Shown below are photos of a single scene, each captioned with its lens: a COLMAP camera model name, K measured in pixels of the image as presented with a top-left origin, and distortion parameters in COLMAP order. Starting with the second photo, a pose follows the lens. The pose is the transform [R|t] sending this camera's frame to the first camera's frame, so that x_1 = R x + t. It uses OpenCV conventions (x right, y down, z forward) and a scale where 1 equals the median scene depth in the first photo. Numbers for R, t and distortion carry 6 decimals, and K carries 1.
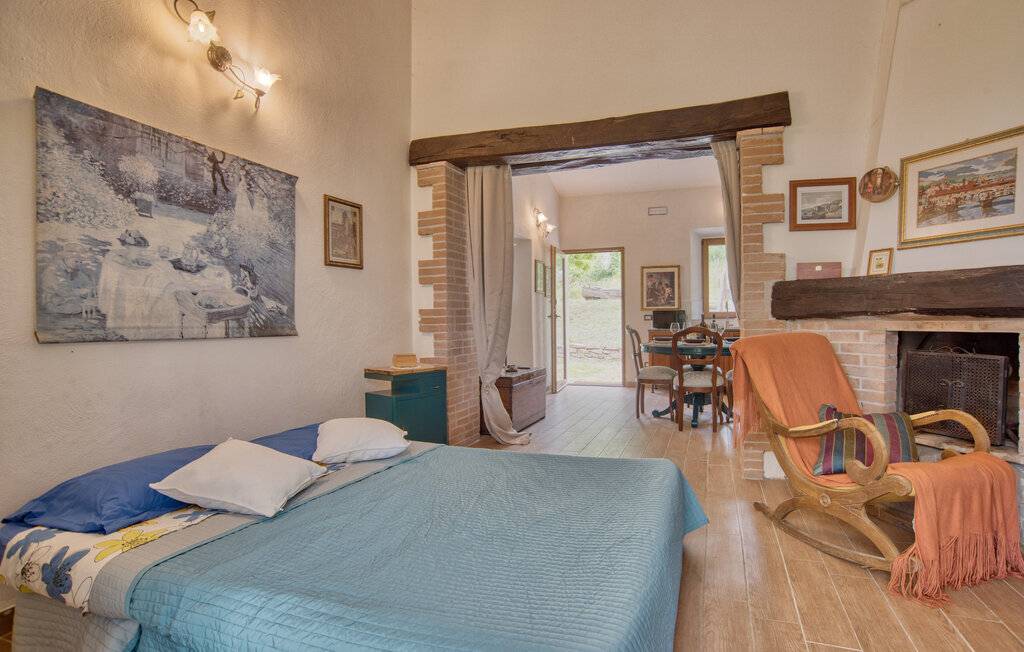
lens RADIAL K [[519.9, 0, 525.1], [0, 519.9, 322.4], [0, 0, 1]] dist [-0.098600, 0.047954]
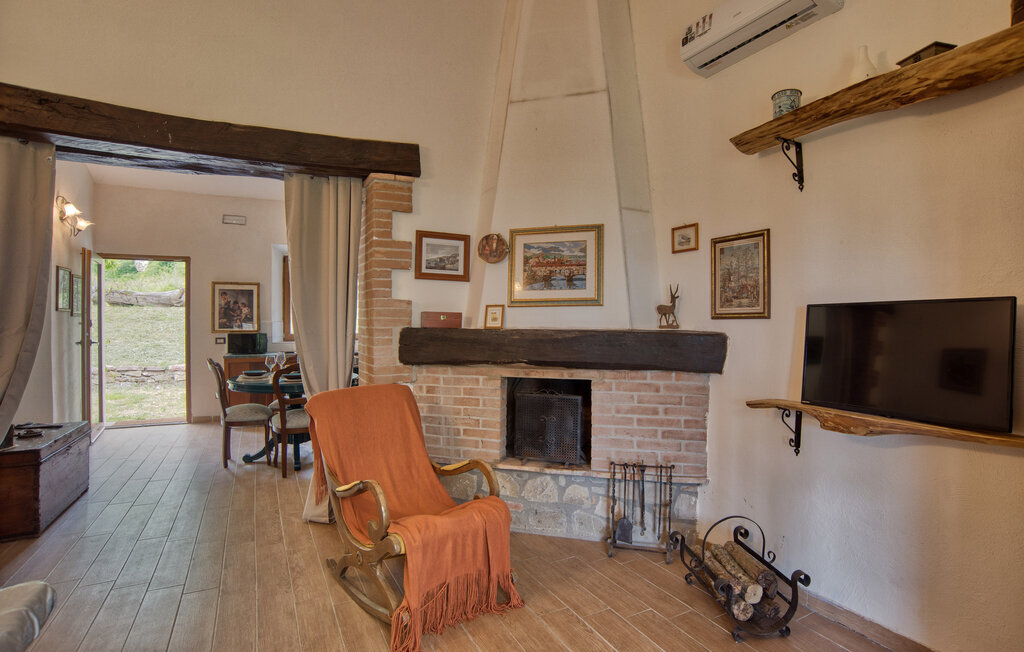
lens RADIAL K [[519.9, 0, 525.1], [0, 519.9, 322.4], [0, 0, 1]] dist [-0.098600, 0.047954]
pose [[0.674182, 0.007246, 0.738530, -0.112279], [-0.000741, 0.999958, -0.009134, -0.084282], [-0.738565, 0.005611, 0.674159, 0.124618]]
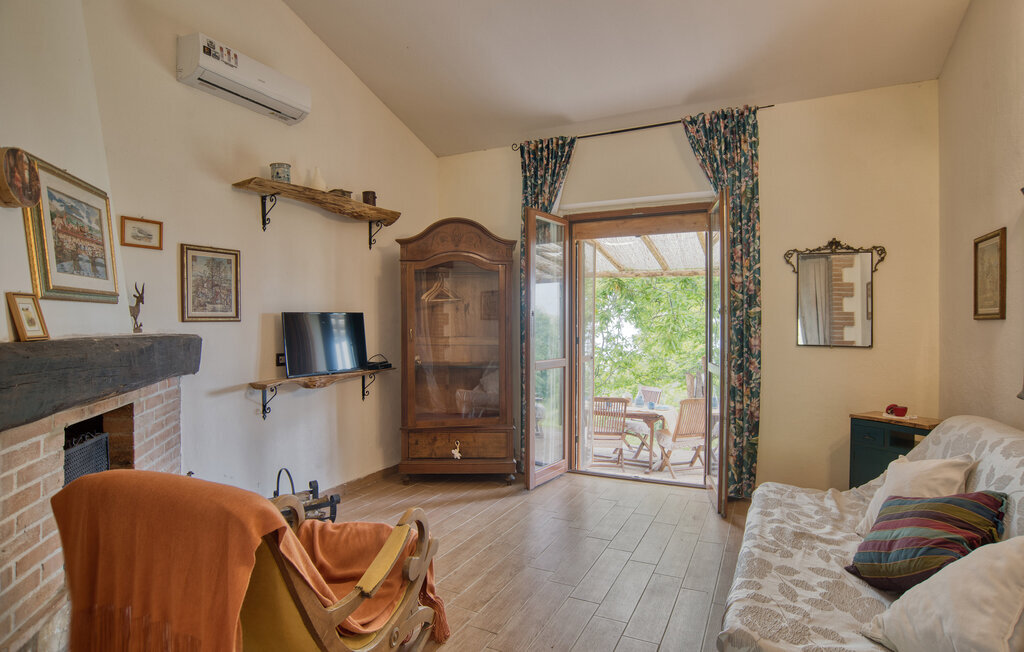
lens RADIAL K [[519.9, 0, 525.1], [0, 519.9, 322.4], [0, 0, 1]] dist [-0.098600, 0.047954]
pose [[-0.994374, 0.012558, 0.105184, 0.066217], [0.013416, 0.999882, 0.007458, -0.096260], [-0.105078, 0.008827, -0.994425, 1.330682]]
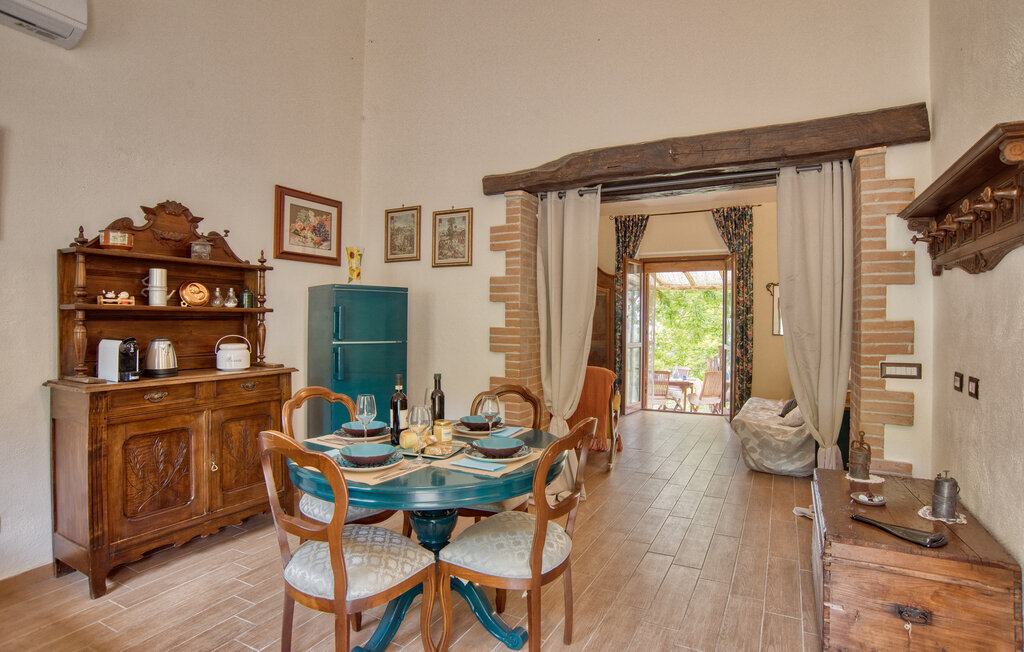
lens RADIAL K [[519.9, 0, 525.1], [0, 519.9, 322.4], [0, 0, 1]] dist [-0.098600, 0.047954]
pose [[-0.992007, 0.005989, 0.126040, 0.343511], [0.007393, 0.999916, 0.010669, -0.109817], [-0.125966, 0.011515, -0.991968, 2.400593]]
